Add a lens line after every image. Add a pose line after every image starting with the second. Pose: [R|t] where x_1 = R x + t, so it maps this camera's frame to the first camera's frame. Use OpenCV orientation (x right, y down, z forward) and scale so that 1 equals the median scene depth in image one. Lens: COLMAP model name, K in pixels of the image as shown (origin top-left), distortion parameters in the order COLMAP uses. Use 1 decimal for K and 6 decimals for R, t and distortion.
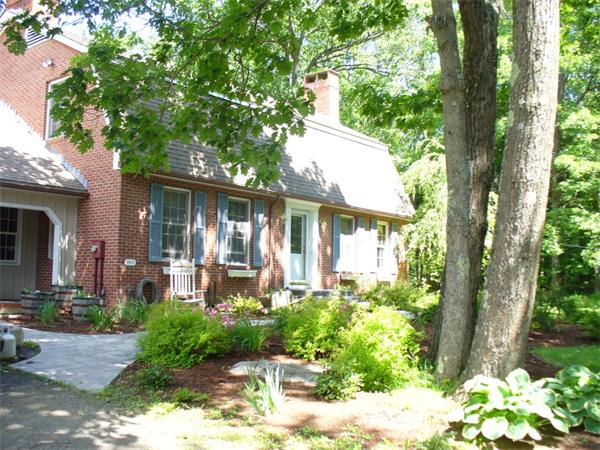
lens RADIAL K [[663.1, 0, 300.0], [0, 663.1, 225.0], [0, 0, 1]] dist [-0.308857, 0.477988]
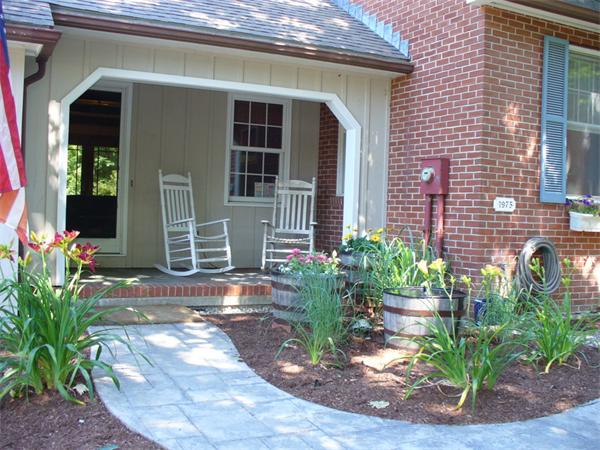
lens RADIAL K [[663.1, 0, 300.0], [0, 663.1, 225.0], [0, 0, 1]] dist [-0.308857, 0.477988]
pose [[0.900594, 0.025905, -0.433889, -0.189893], [0.016781, 0.995406, 0.094262, 0.026058], [0.434337, -0.092173, 0.896022, 0.514091]]
